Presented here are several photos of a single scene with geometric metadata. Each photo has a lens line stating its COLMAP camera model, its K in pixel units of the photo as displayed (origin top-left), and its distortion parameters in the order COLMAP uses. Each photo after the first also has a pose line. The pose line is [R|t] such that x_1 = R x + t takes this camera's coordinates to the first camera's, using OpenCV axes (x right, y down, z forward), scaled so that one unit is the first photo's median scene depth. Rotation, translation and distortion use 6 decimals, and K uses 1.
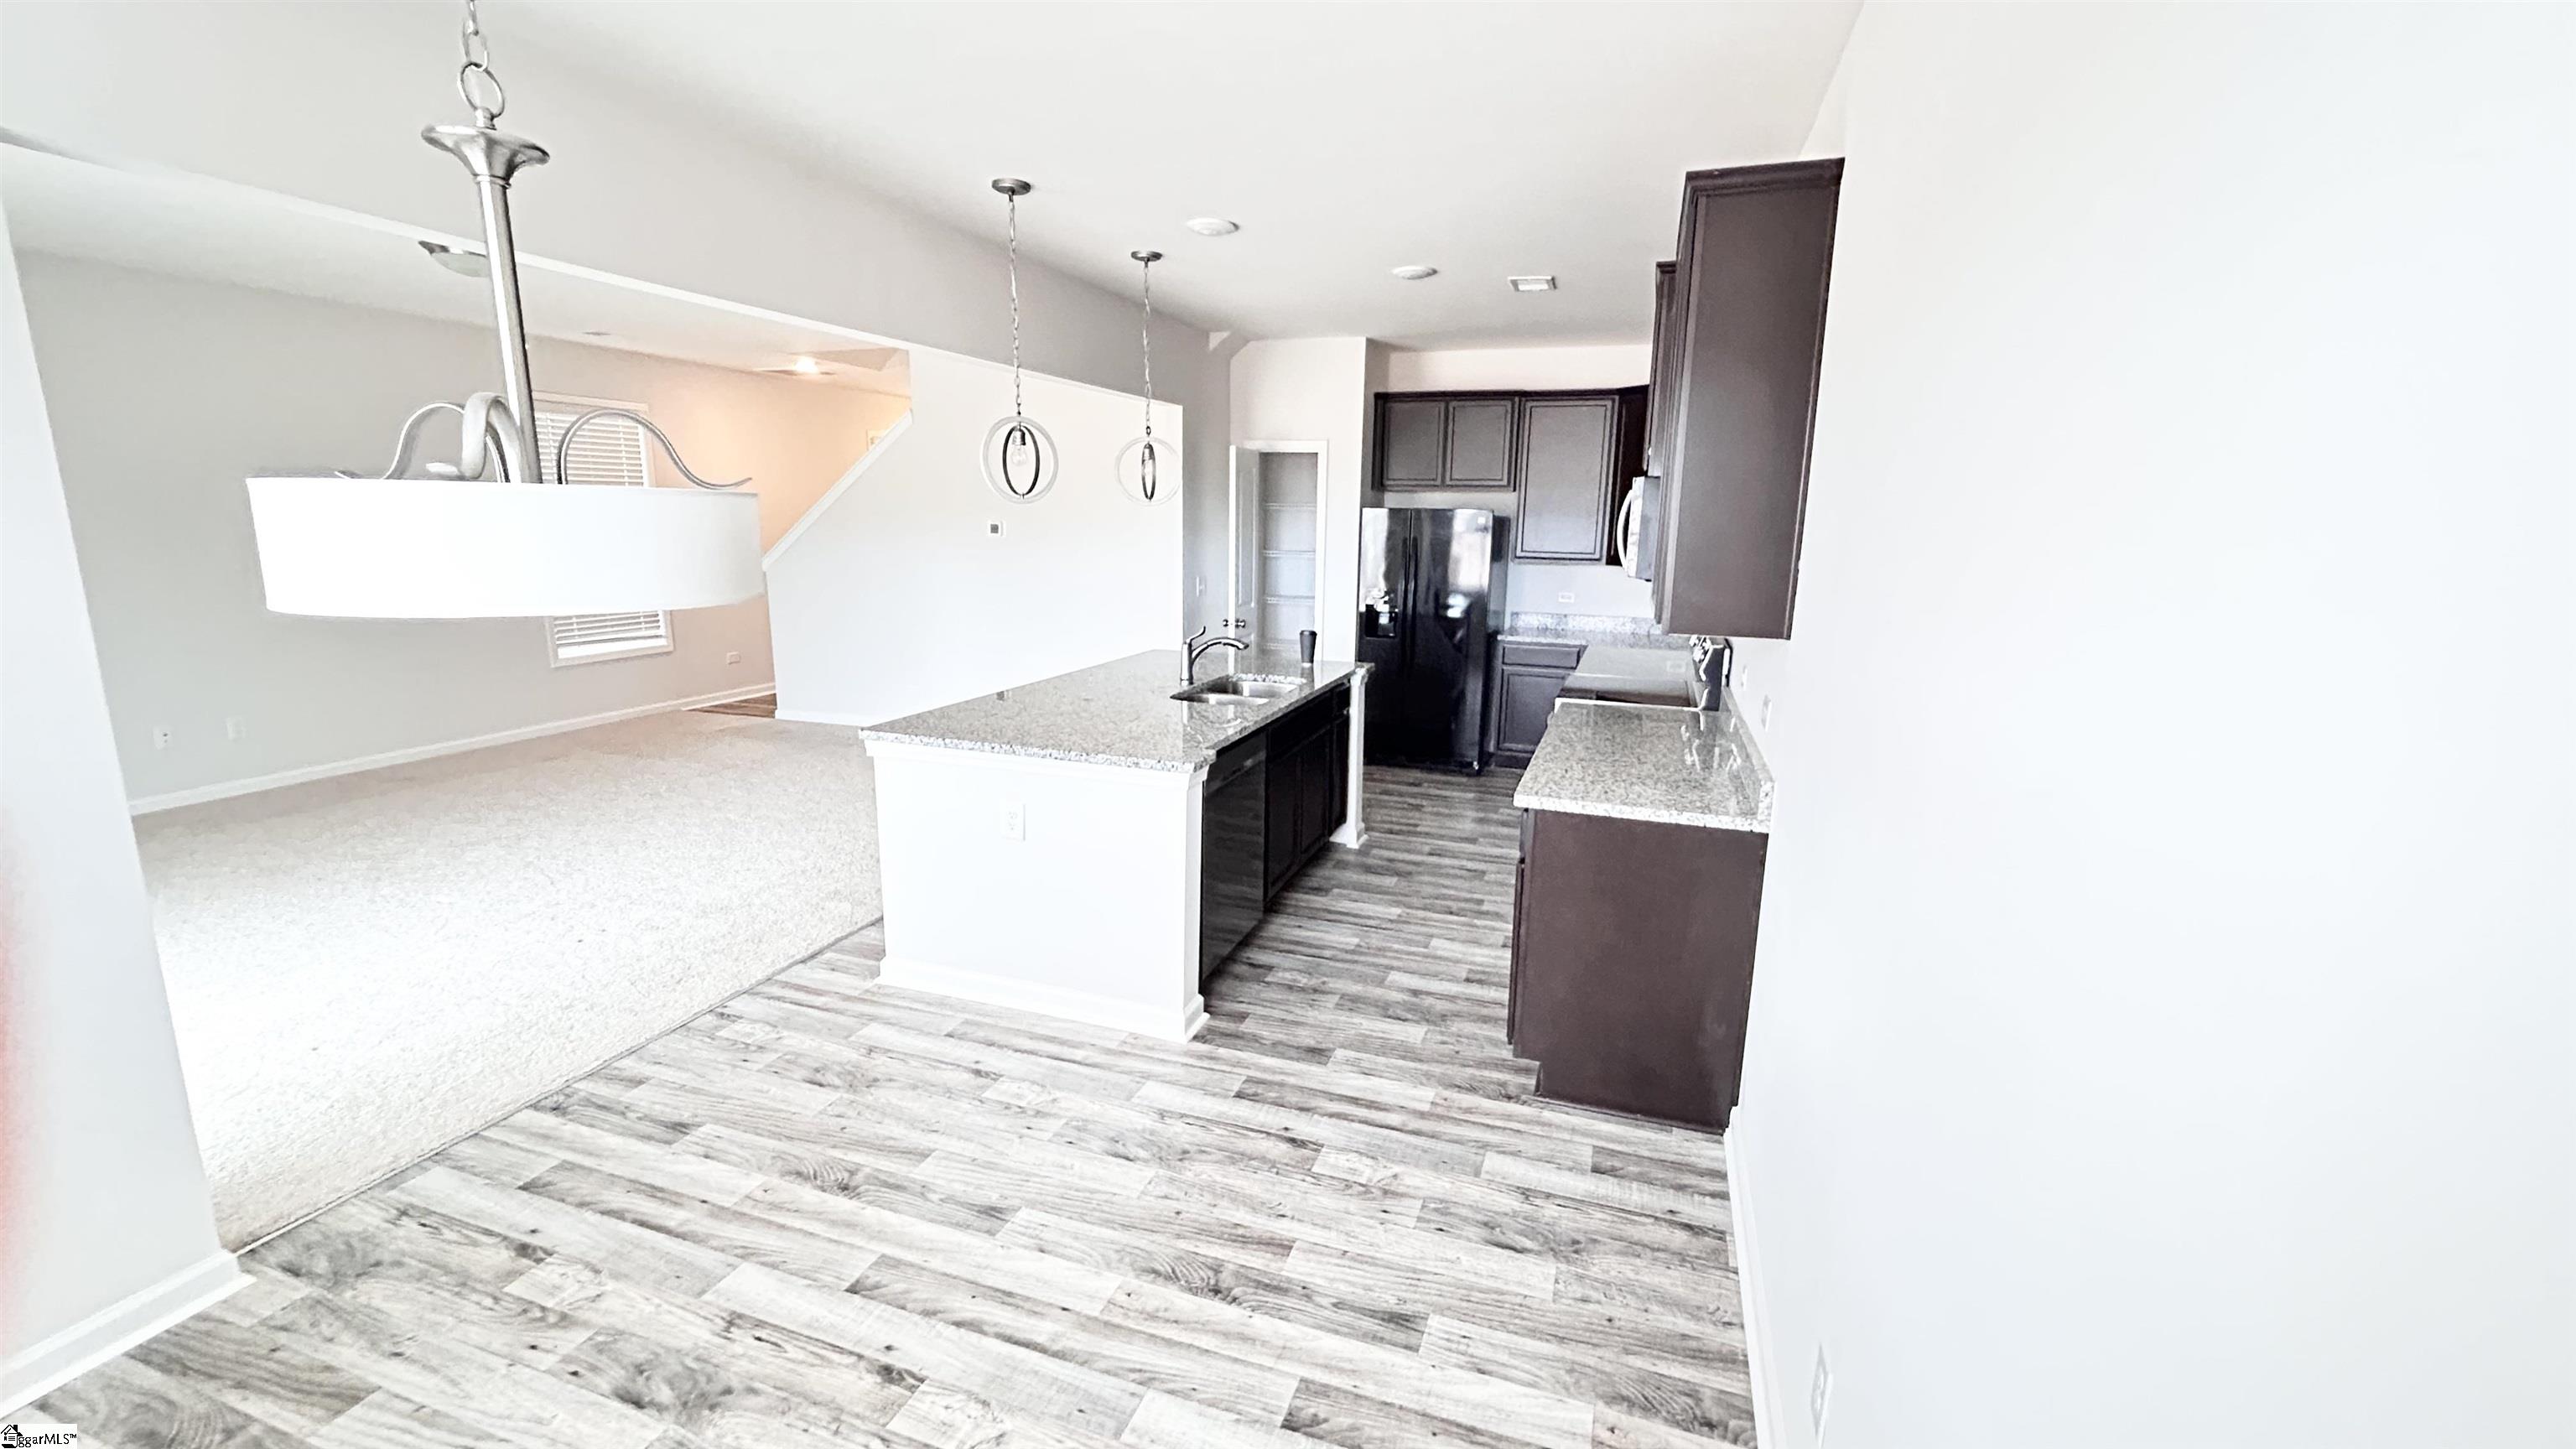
lens RADIAL K [[1041.1, 0, 1283.2], [0, 1041.1, 728.1], [0, 0, 1]] dist [0.001443, -0.000112]
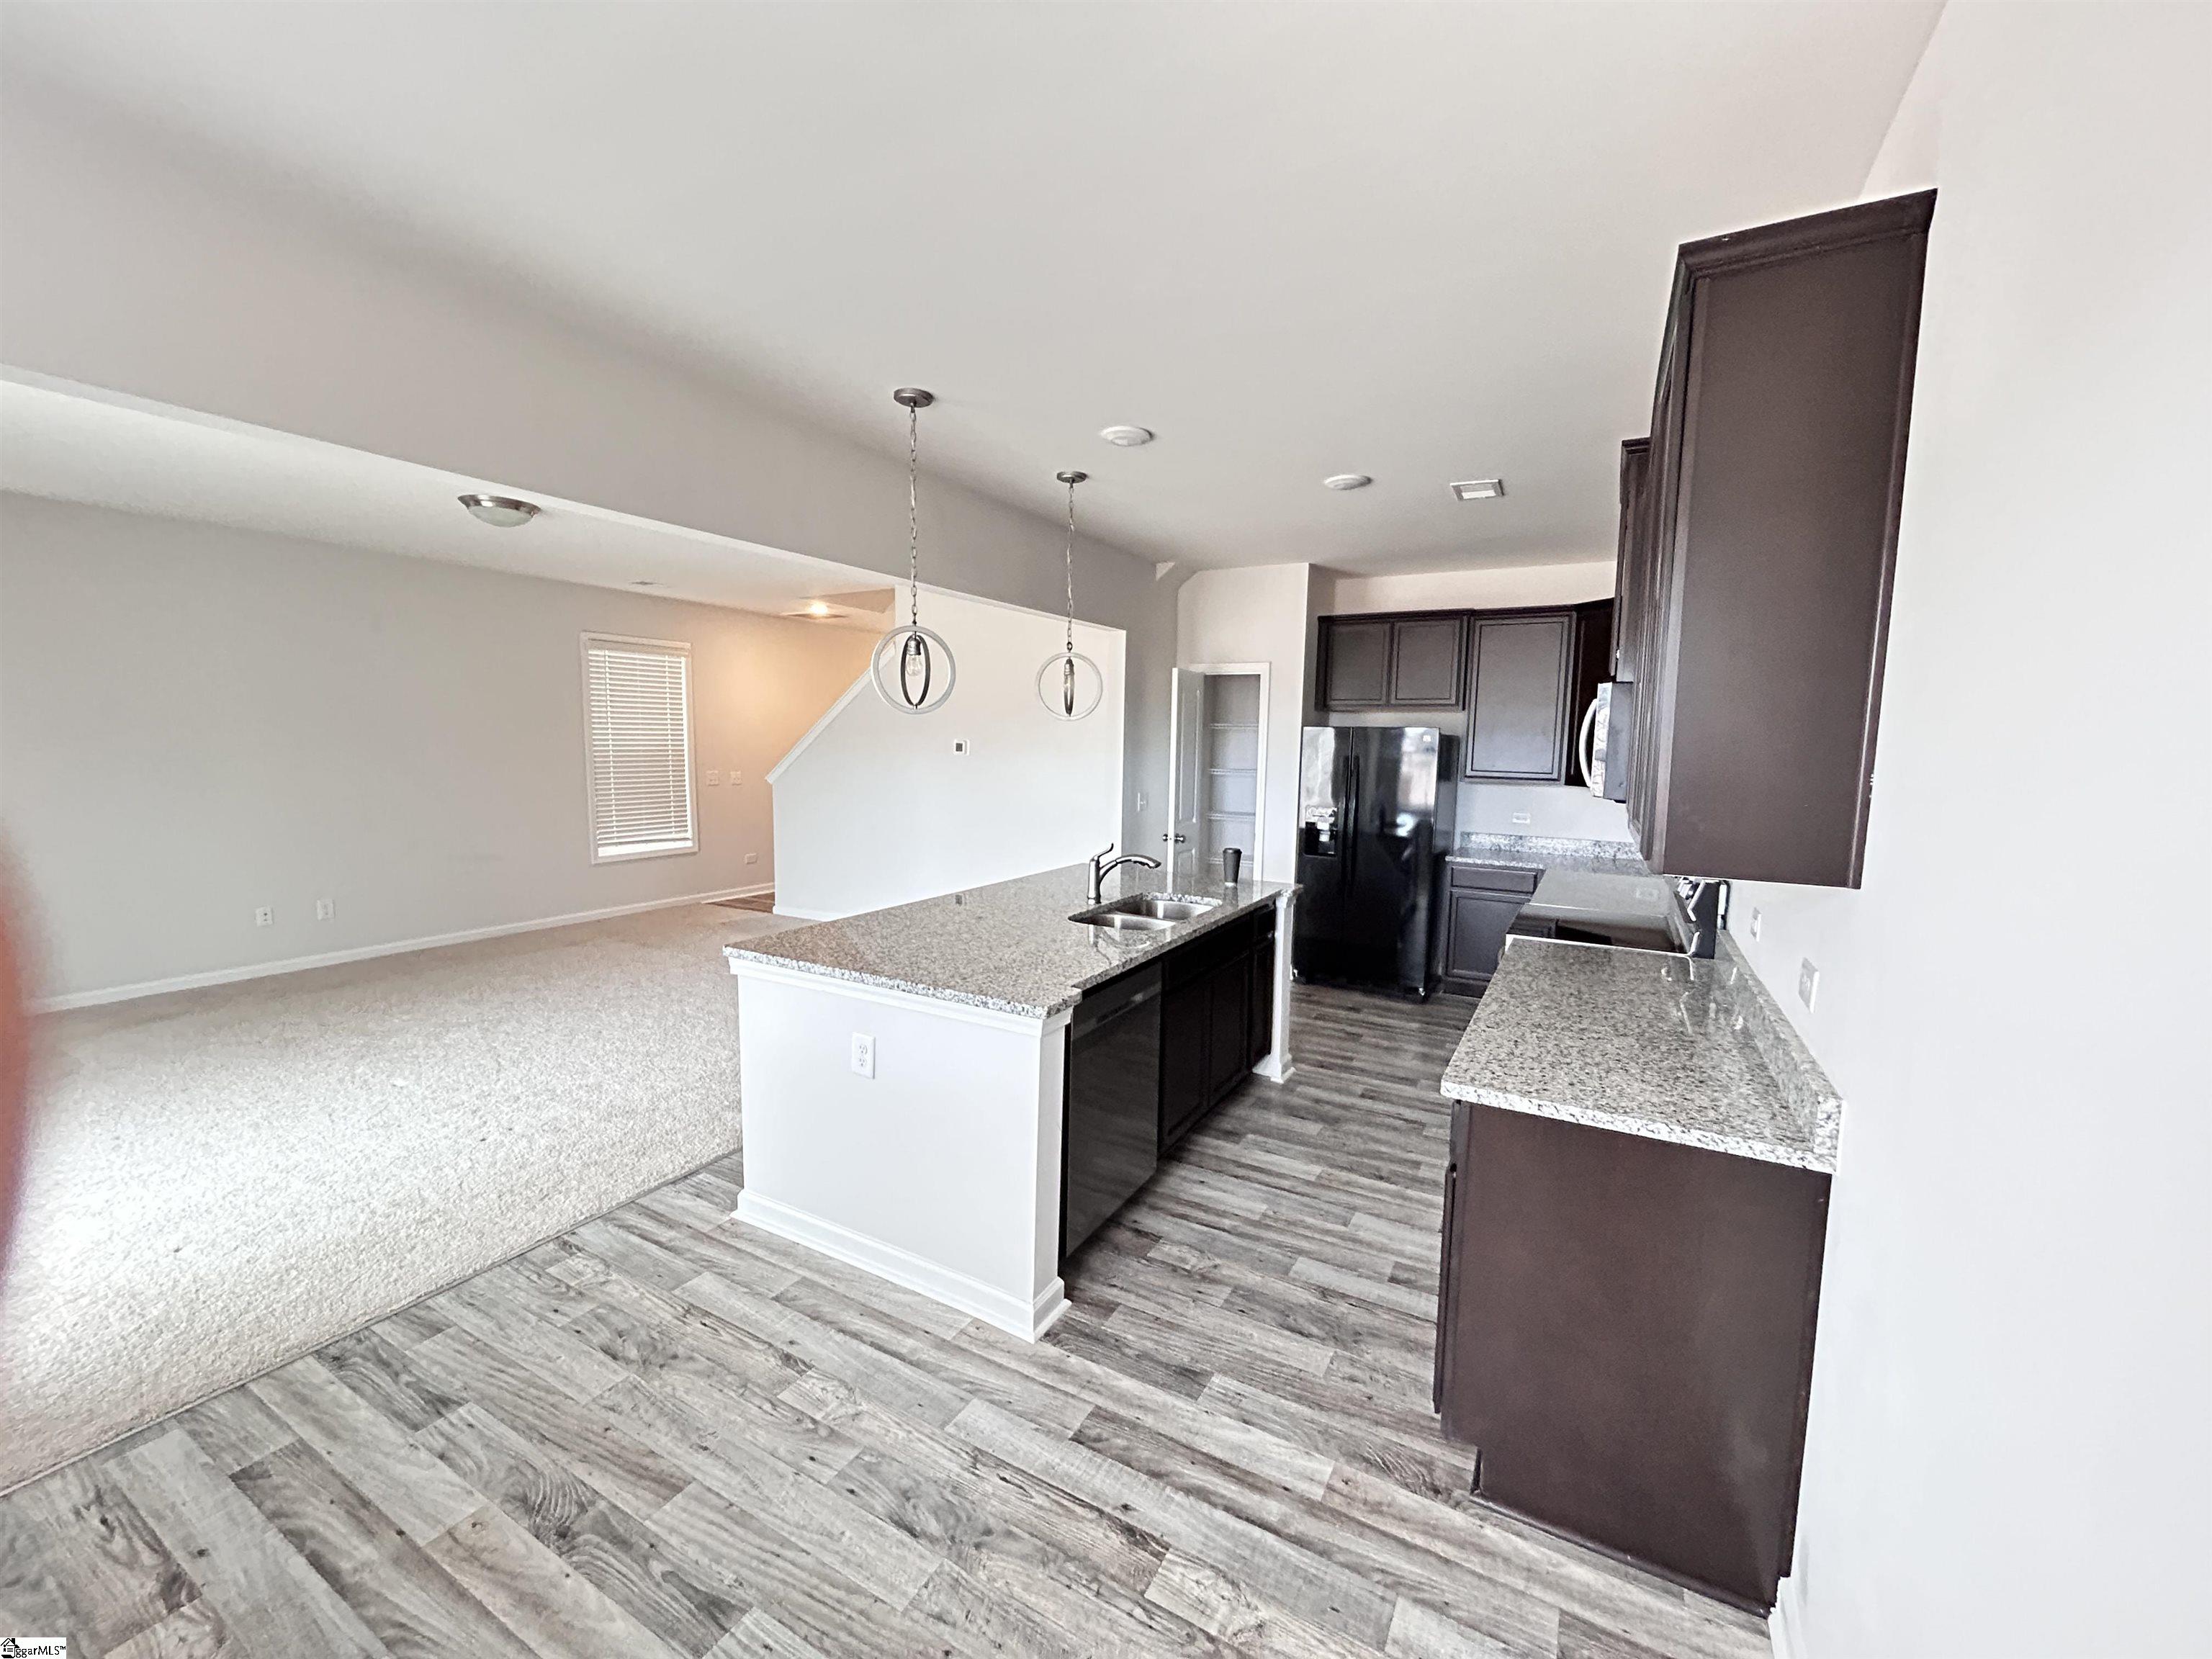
lens RADIAL K [[893.6, 0, 1102.5], [0, 893.6, 831.4], [0, 0, 1]] dist [-0.000663, 0.000372]
pose [[0.983980, 0.019031, -0.177258, 0.066768], [-0.037200, 0.994317, -0.099747, -0.029835], [0.174353, 0.104743, 0.979097, 0.220341]]
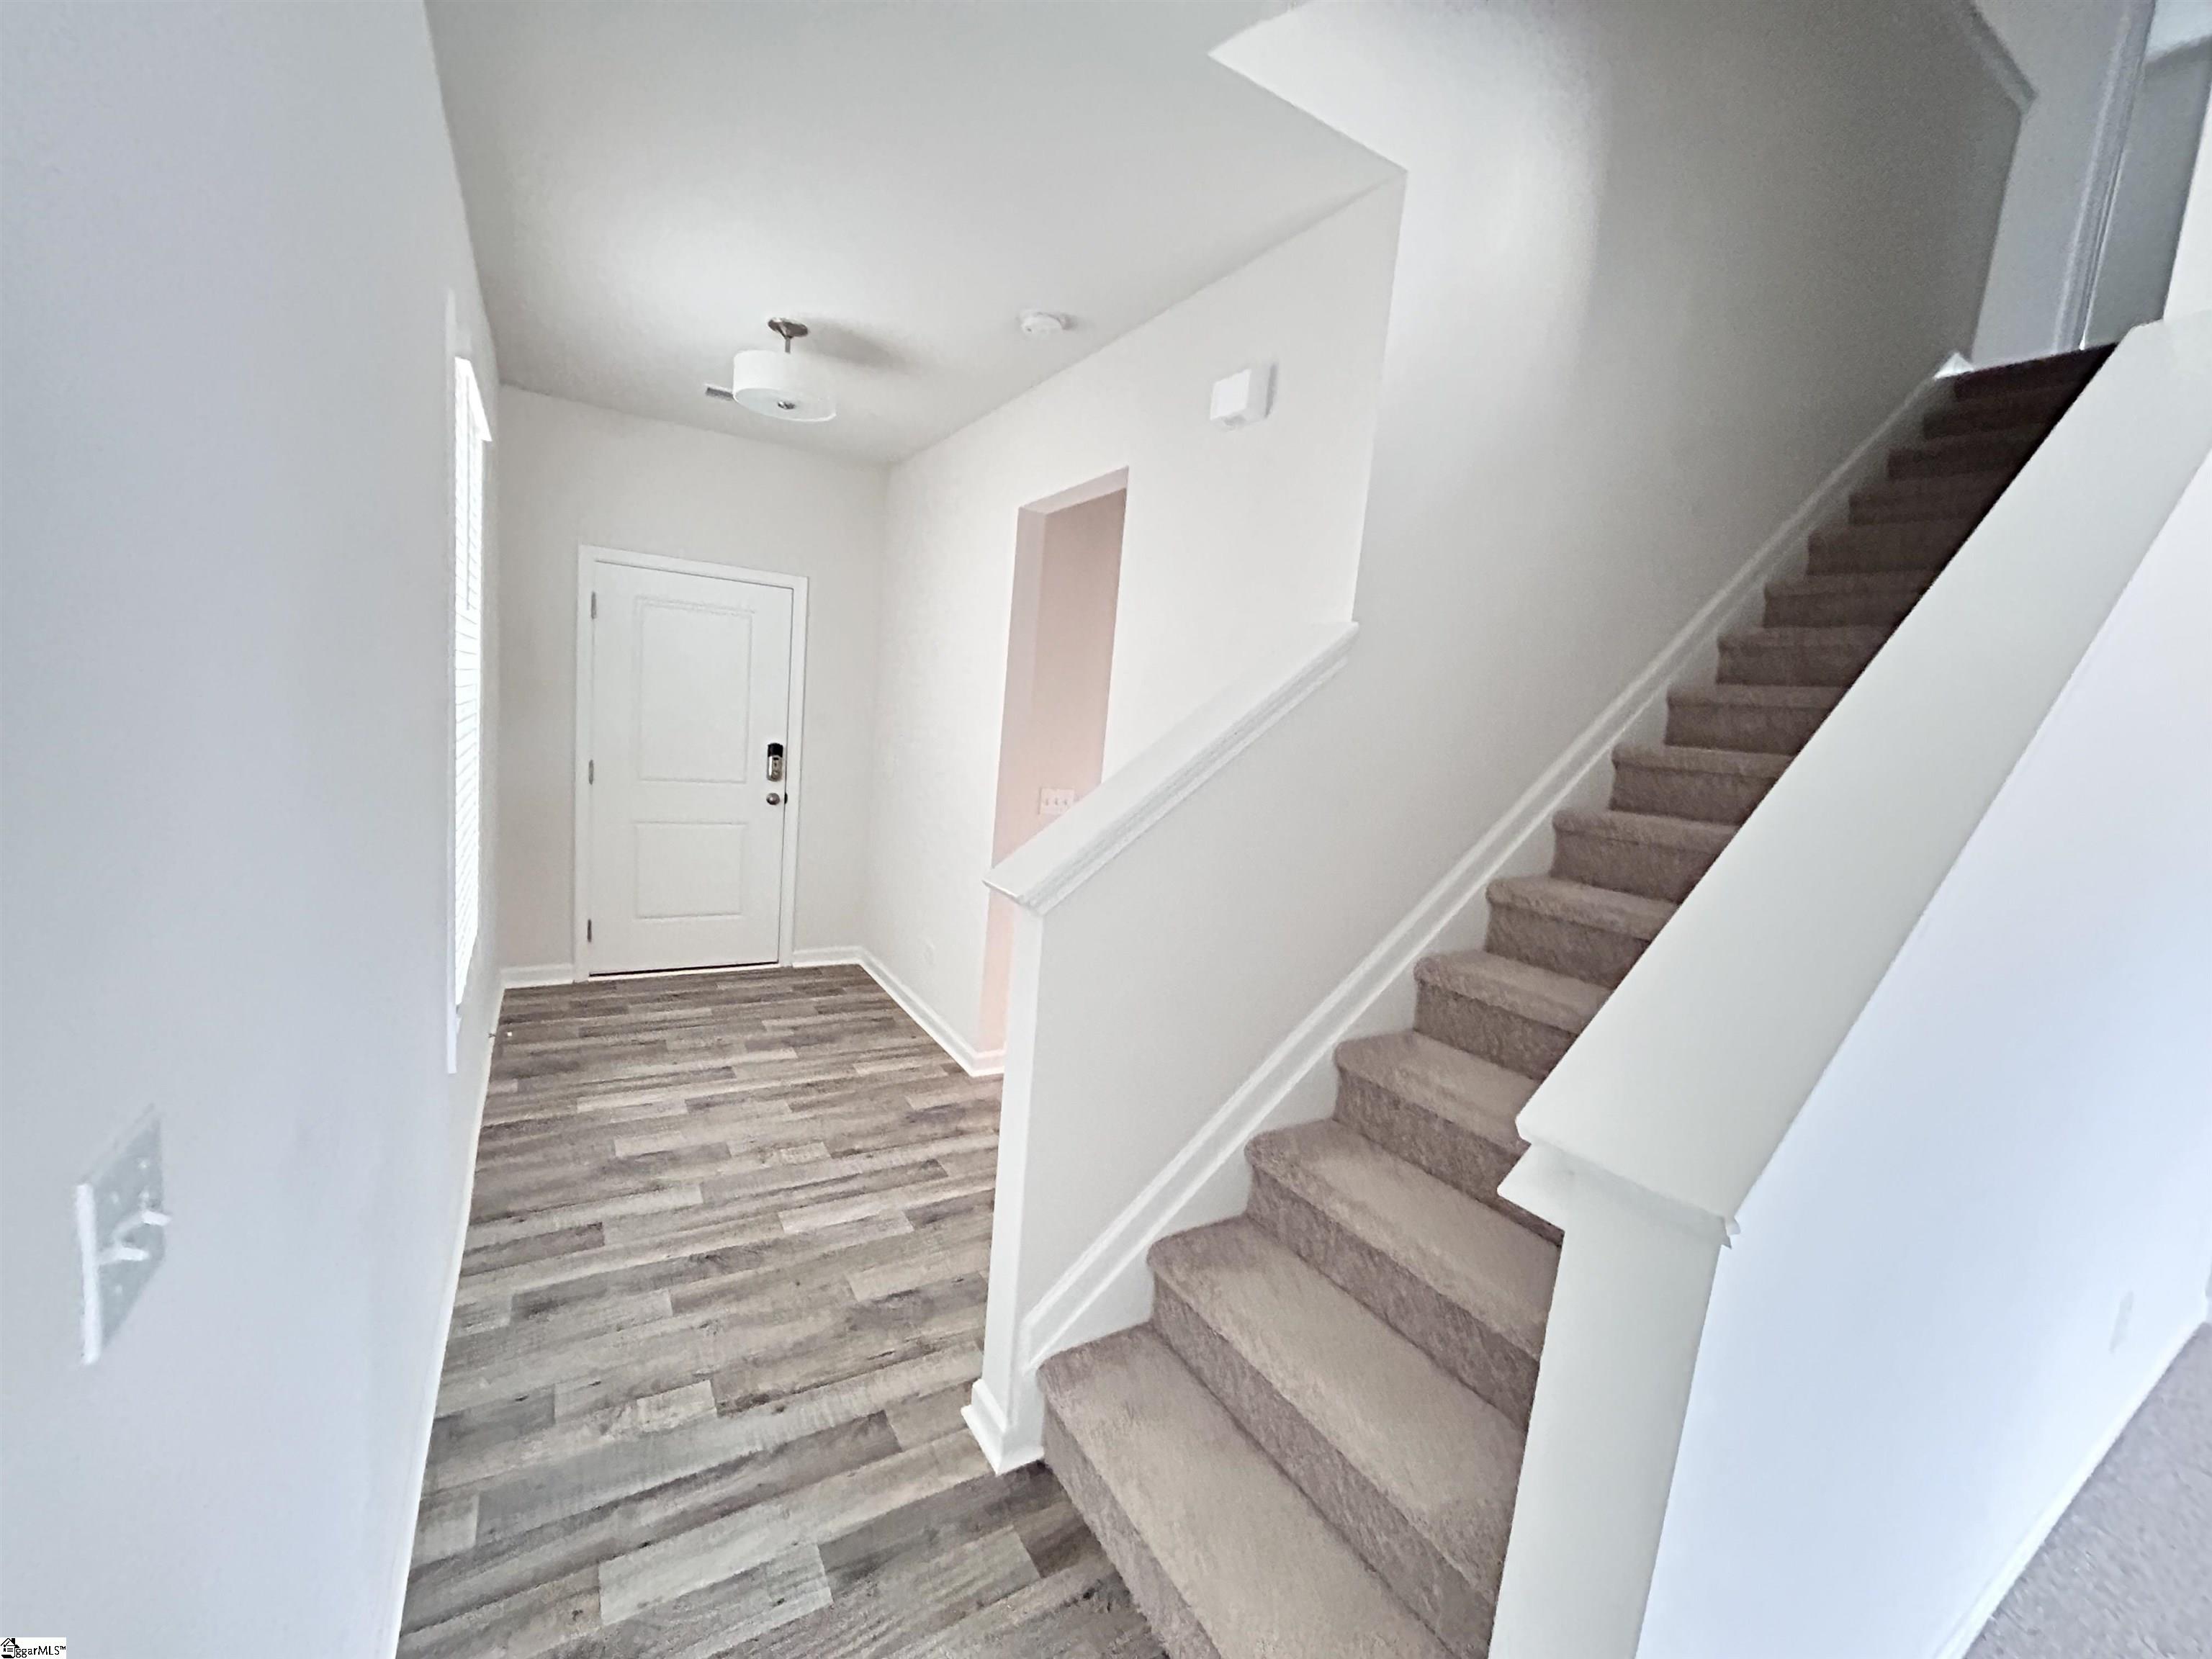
lens RADIAL K [[893.6, 0, 1102.5], [0, 893.6, 831.4], [0, 0, 1]] dist [-0.000663, 0.000372]
pose [[-0.632860, 0.032114, -0.773600, 0.457863], [-0.250032, 0.937133, 0.243446, -0.216899], [0.732784, 0.347492, -0.585045, 1.214504]]
